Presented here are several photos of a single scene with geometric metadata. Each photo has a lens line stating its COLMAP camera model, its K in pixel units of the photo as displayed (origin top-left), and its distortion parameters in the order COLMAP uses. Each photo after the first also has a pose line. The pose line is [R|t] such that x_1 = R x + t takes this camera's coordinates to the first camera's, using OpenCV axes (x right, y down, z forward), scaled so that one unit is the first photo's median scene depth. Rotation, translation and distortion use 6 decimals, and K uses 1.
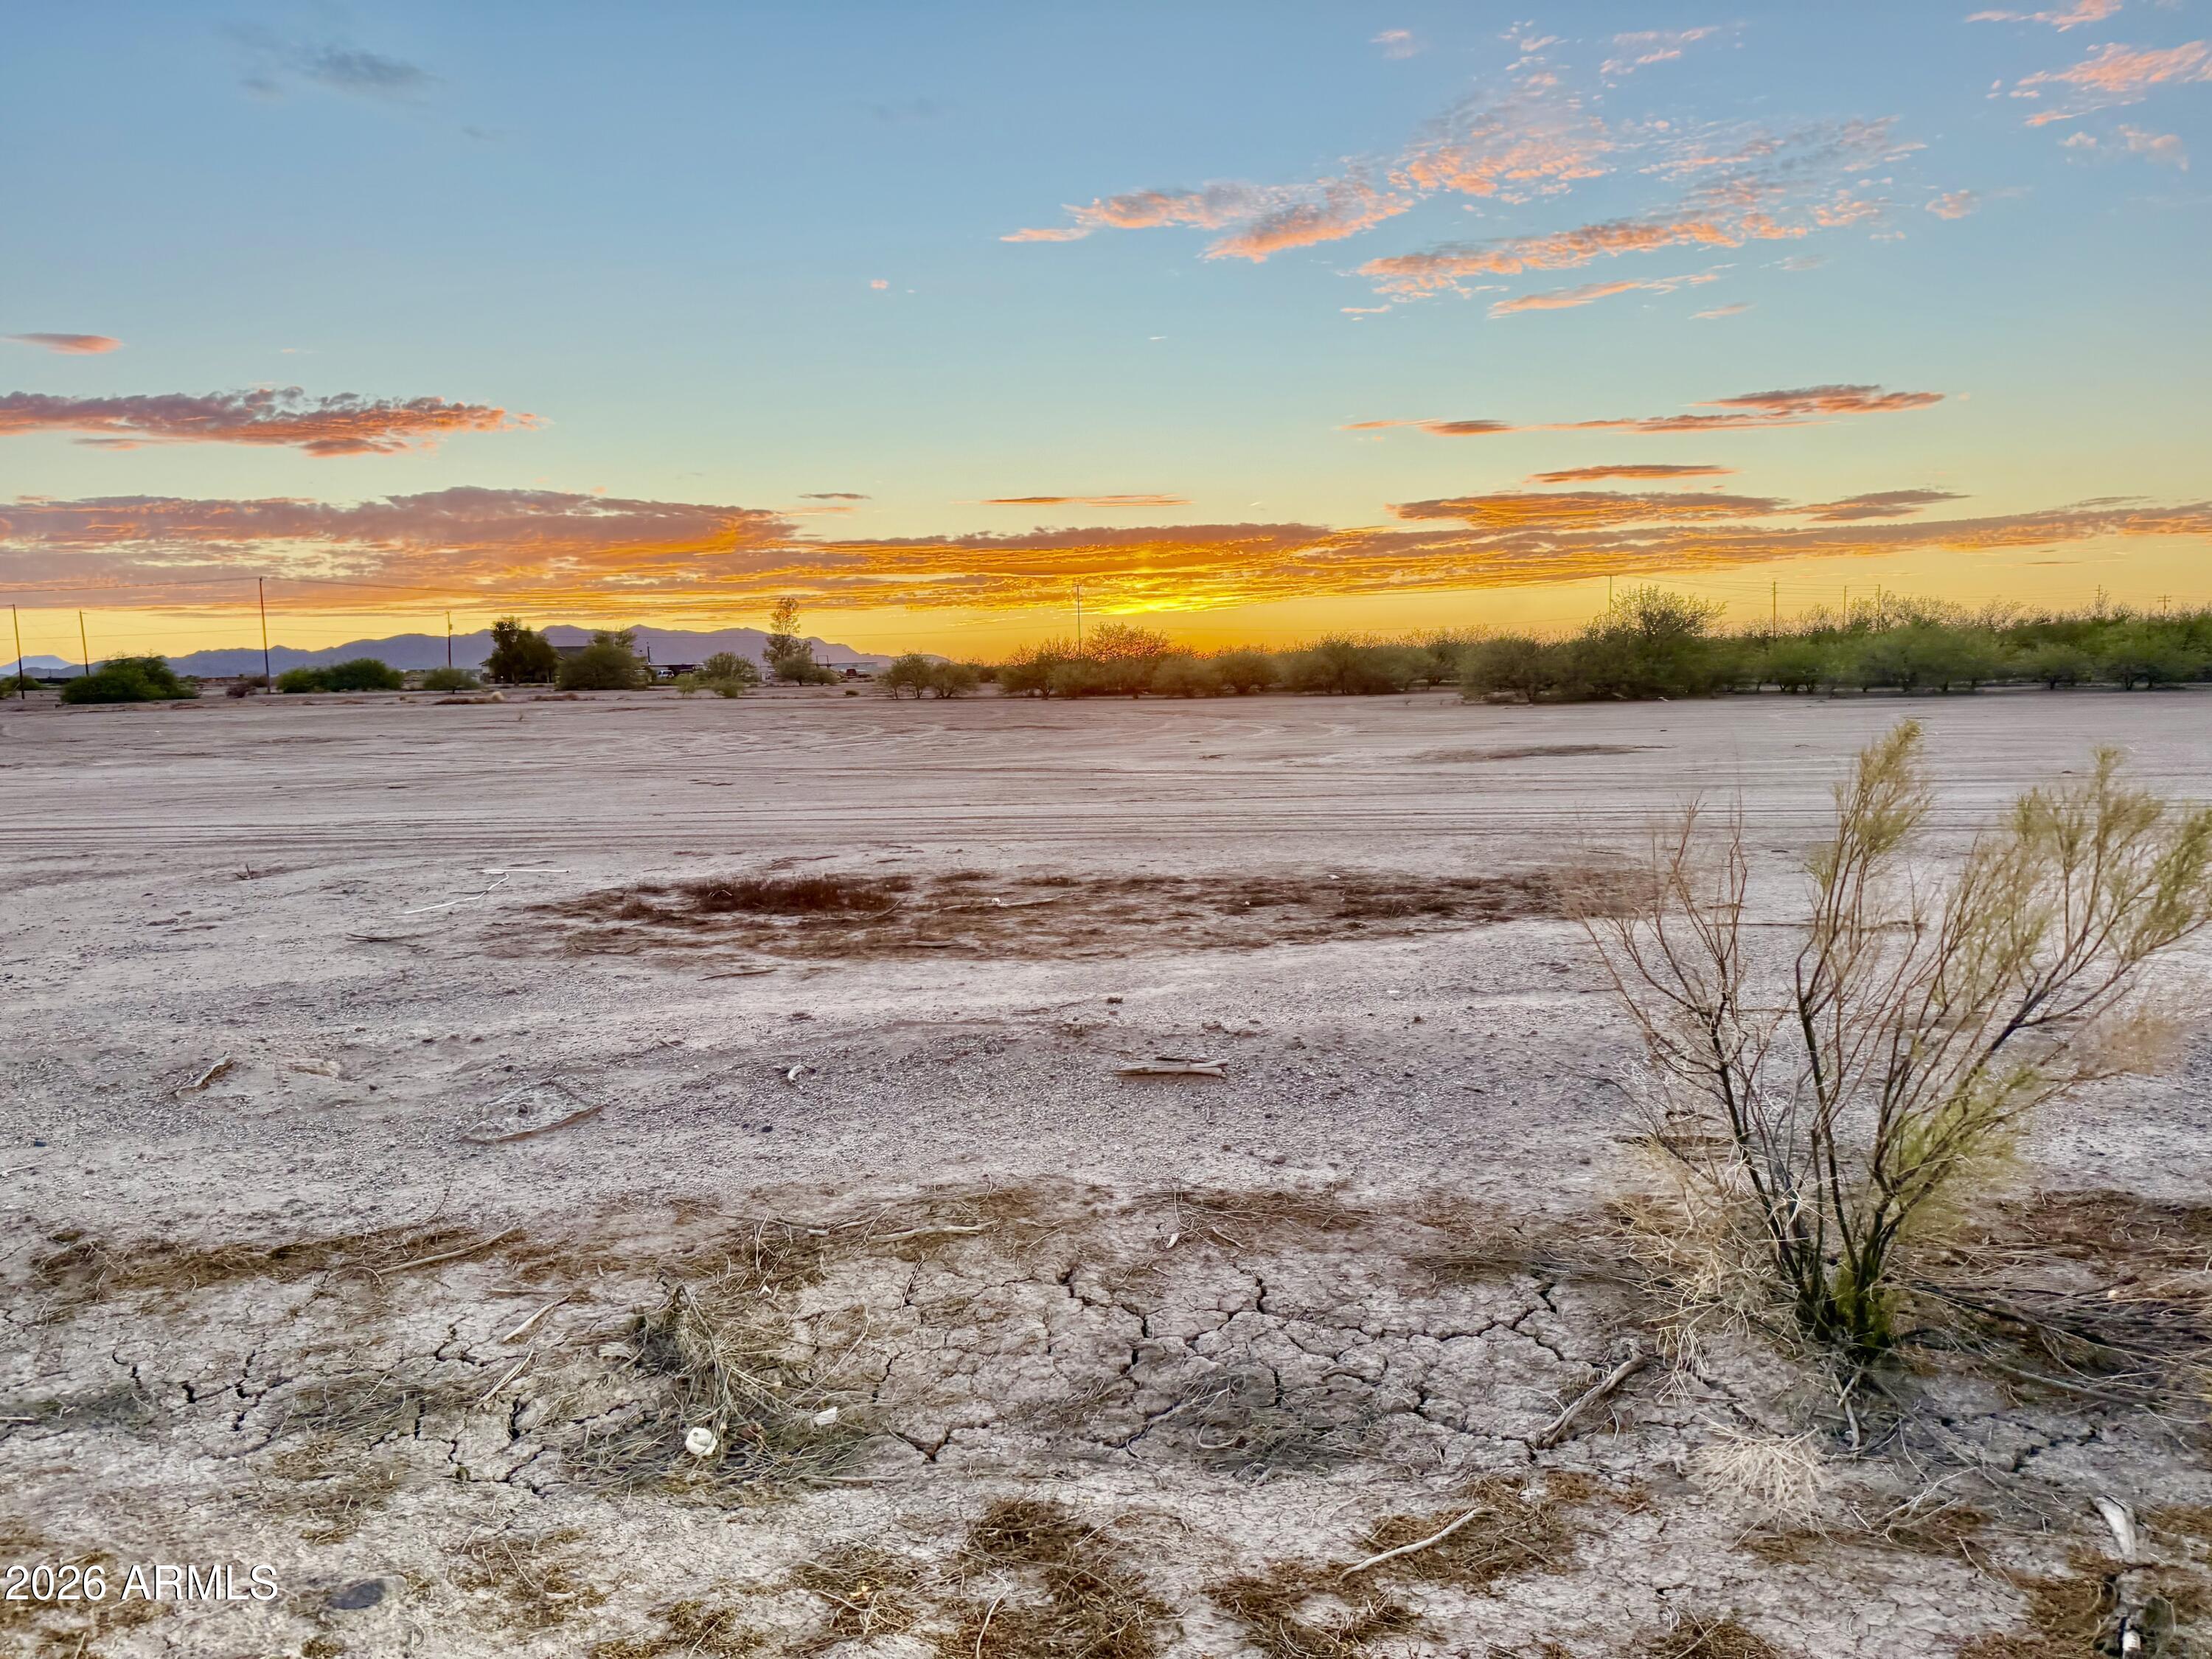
lens RADIAL K [[1542.1, 0, 1104.2], [0, 1542.1, 831.0], [0, 0, 1]] dist [0.061012, -0.108549]
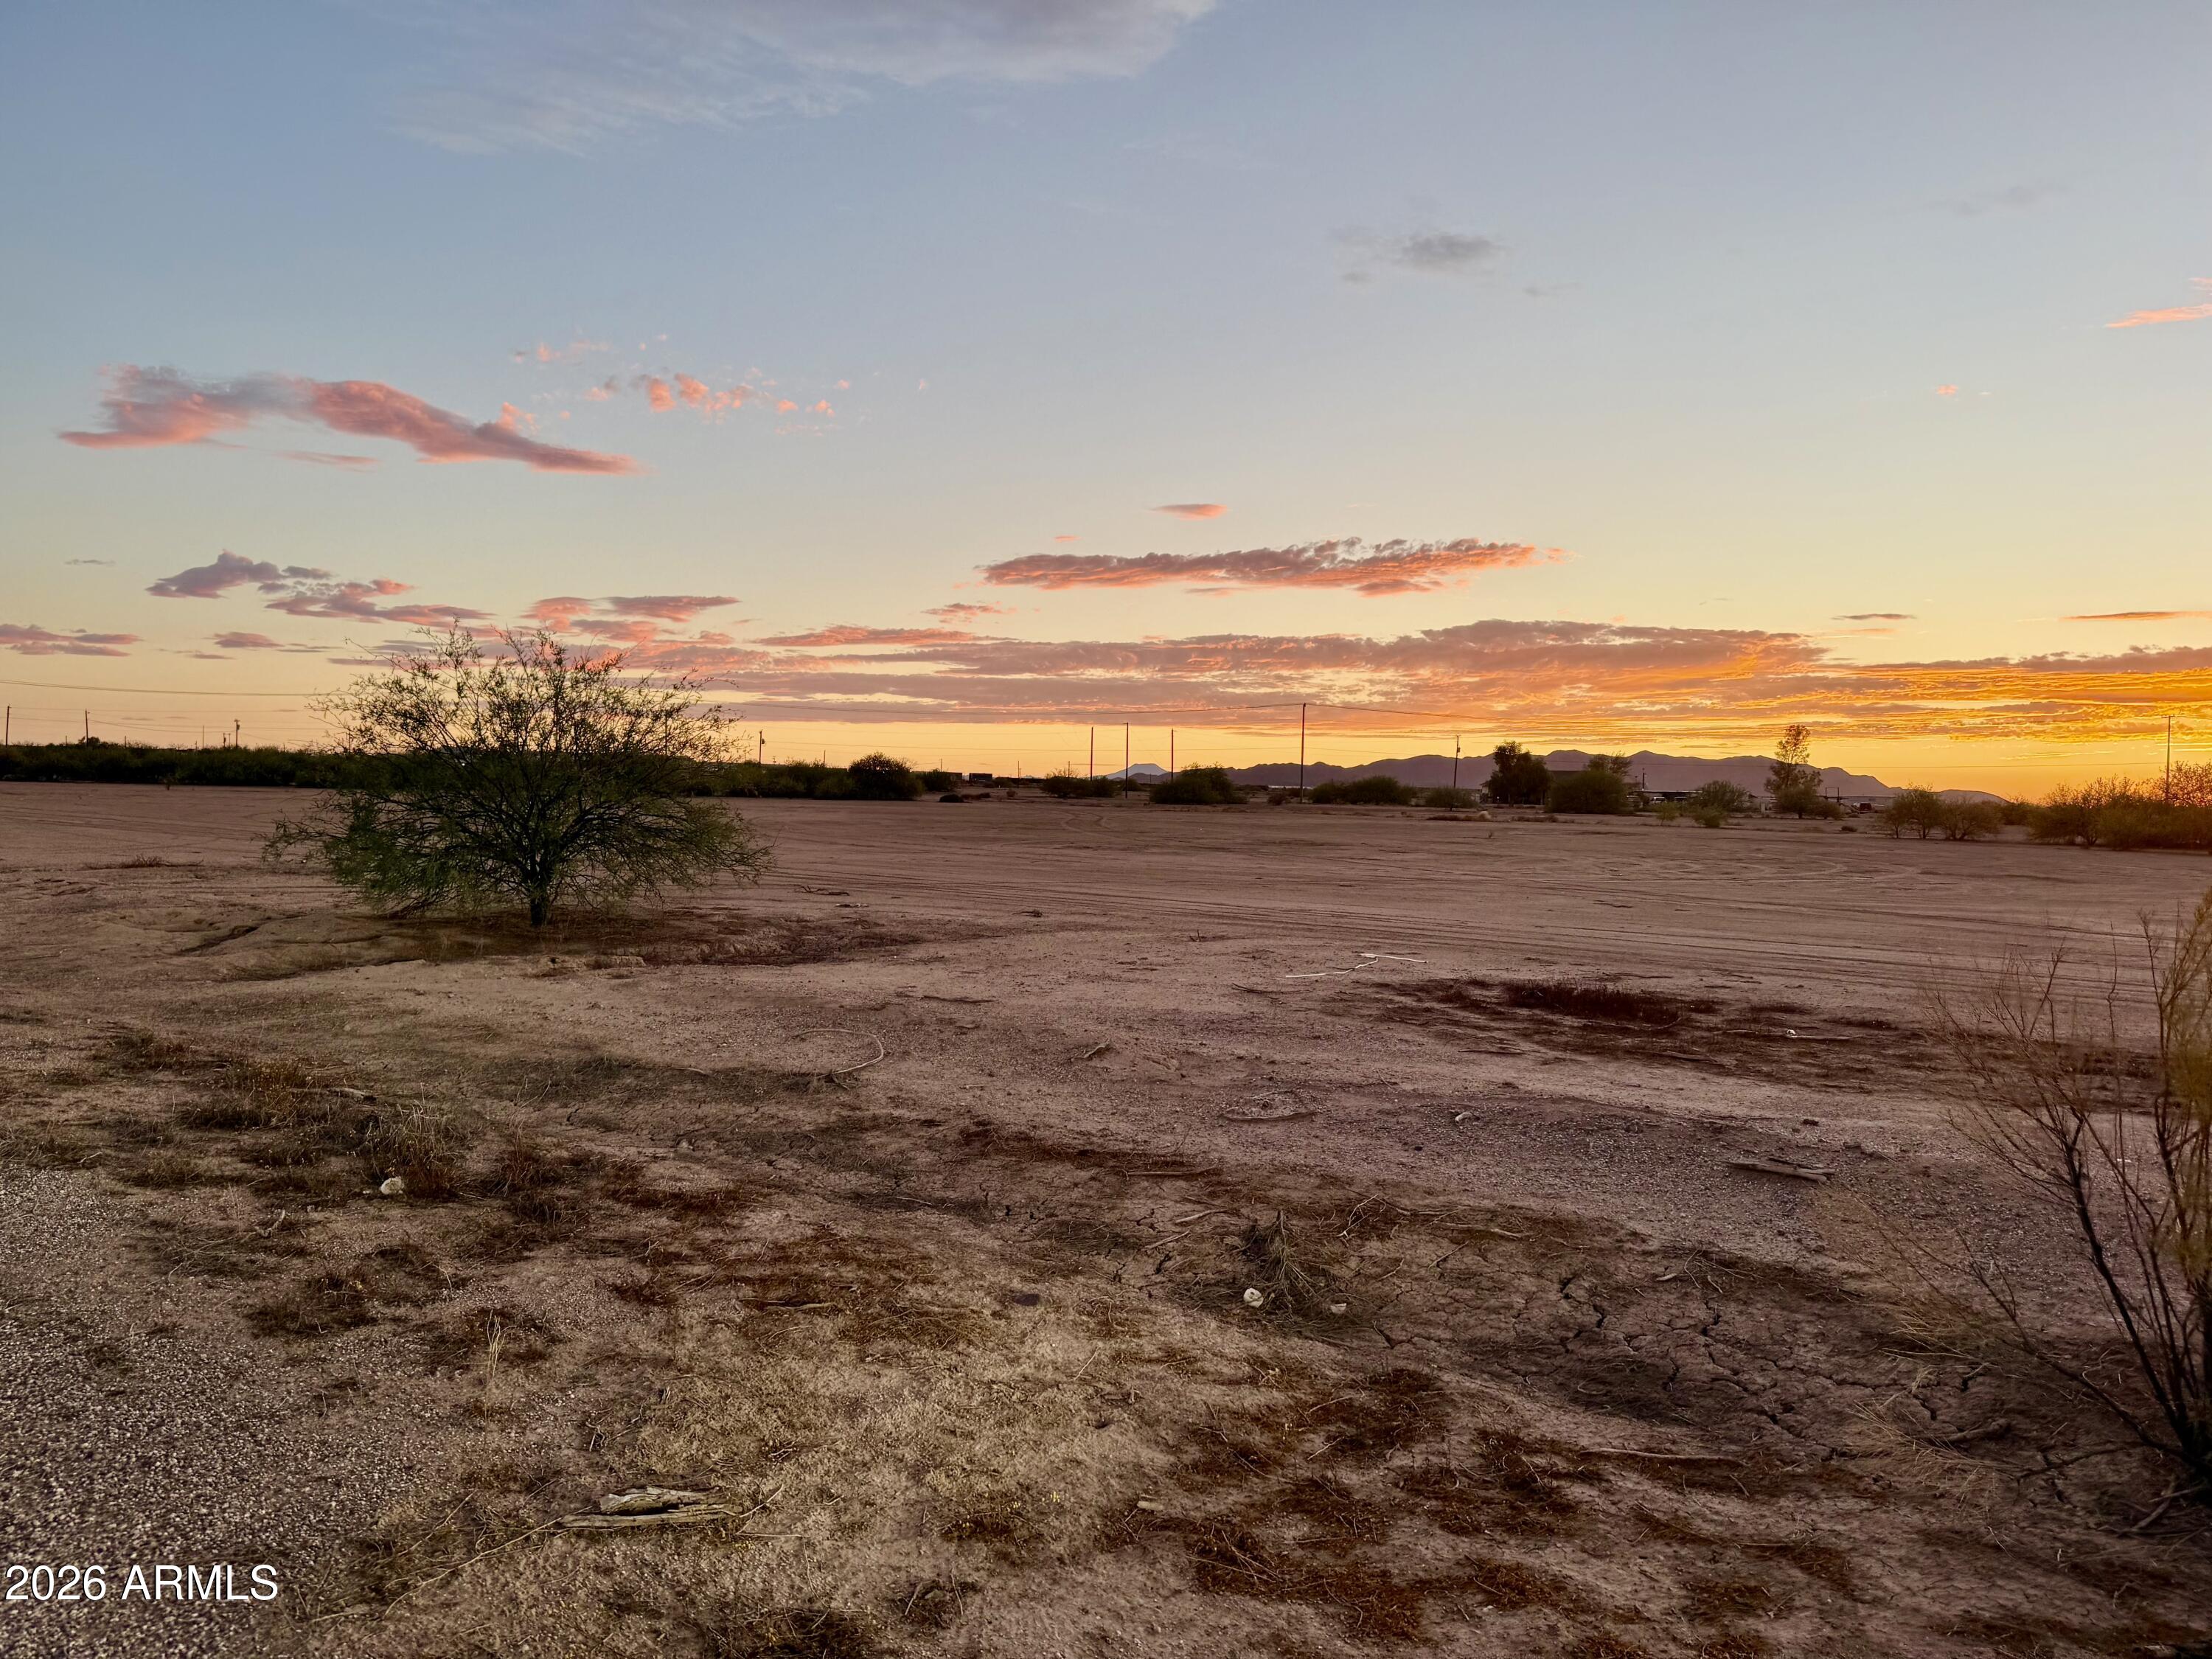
lens RADIAL K [[1555.8, 0, 1081.1], [0, 1555.8, 828.4], [0, 0, 1]] dist [0.060736, -0.070369]
pose [[0.798063, 0.055209, -0.600040, 0.212888], [-0.103686, 0.993523, -0.046491, 0.010649], [0.593586, 0.099319, 0.798618, -0.156662]]
